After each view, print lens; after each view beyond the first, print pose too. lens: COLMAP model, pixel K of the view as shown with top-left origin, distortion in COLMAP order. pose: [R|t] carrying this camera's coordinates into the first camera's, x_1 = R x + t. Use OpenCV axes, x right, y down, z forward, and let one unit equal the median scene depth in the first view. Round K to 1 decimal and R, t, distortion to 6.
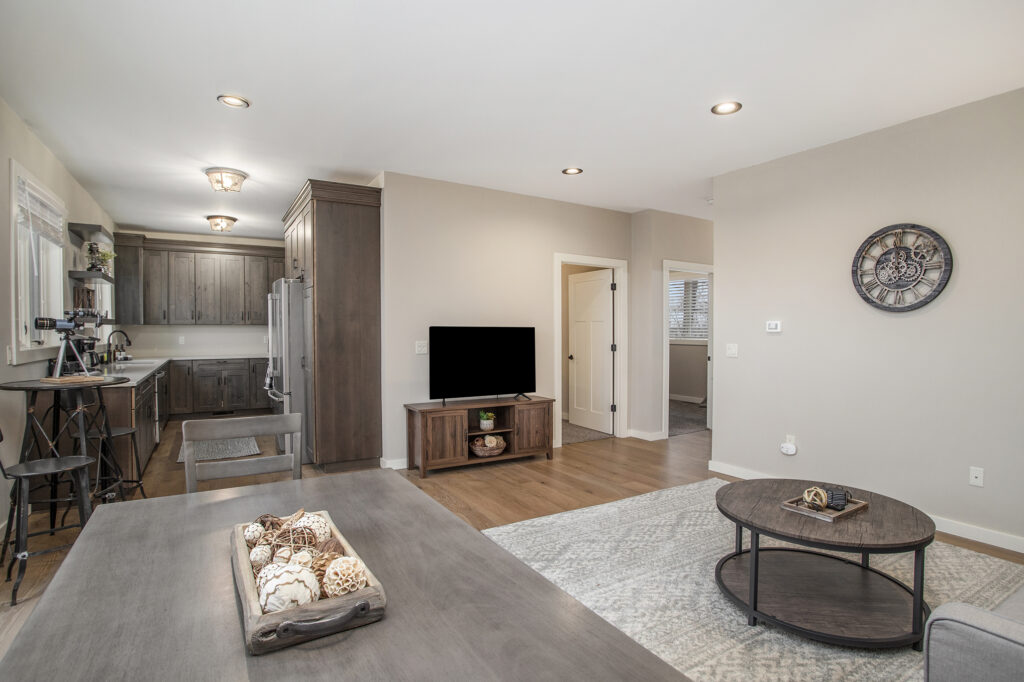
lens RADIAL K [[523.3, 0, 512.0], [0, 523.3, 341.0], [0, 0, 1]] dist [-0.077423, -0.000324]
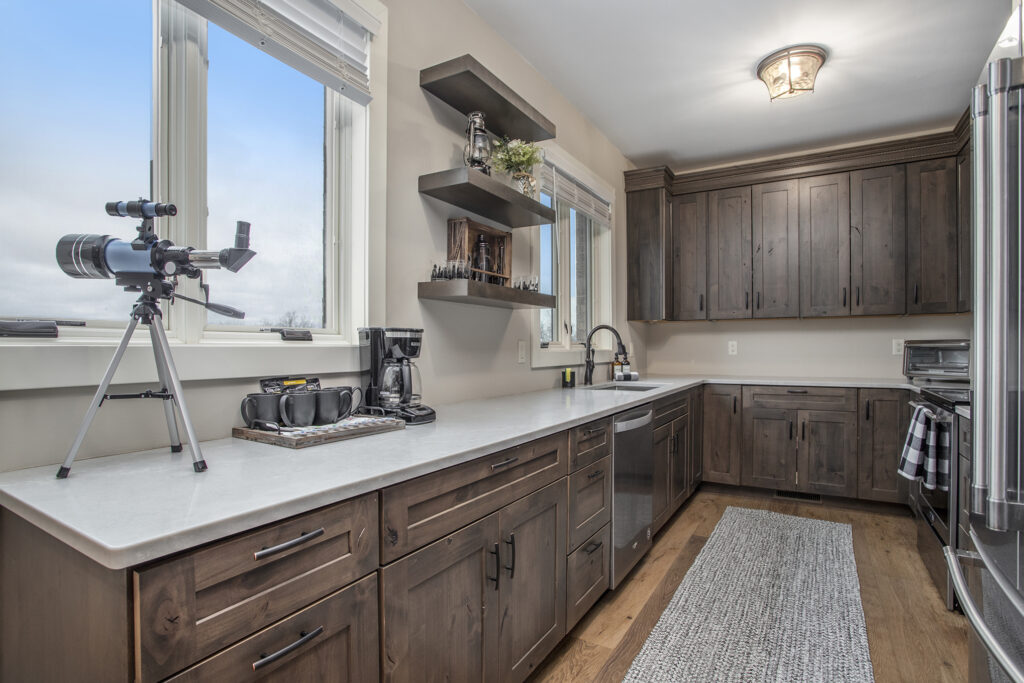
lens RADIAL K [[516.6, 0, 512.7], [0, 516.6, 356.4], [0, 0, 1]] dist [-0.109609, 0.046829]
pose [[0.470899, 0.012553, -0.882098, -0.401834], [-0.014102, 0.999878, 0.006701, 0.011574], [0.882075, 0.009284, 0.471018, 0.775901]]
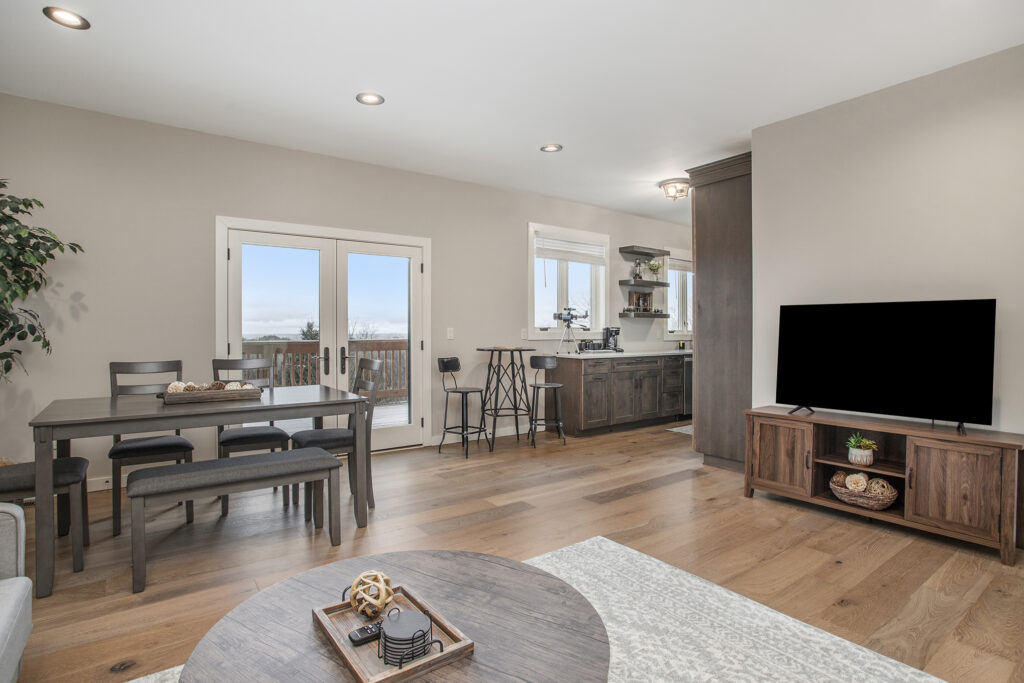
lens RADIAL K [[512.8, 0, 508.5], [0, 512.8, 333.6], [0, 0, 1]] dist [-0.038686, 0.000319]
pose [[0.094838, 0.002463, -0.995490, 0.508334], [-0.016284, 0.999867, 0.000923, 0.014315], [0.995359, 0.016123, 0.094866, 0.487122]]
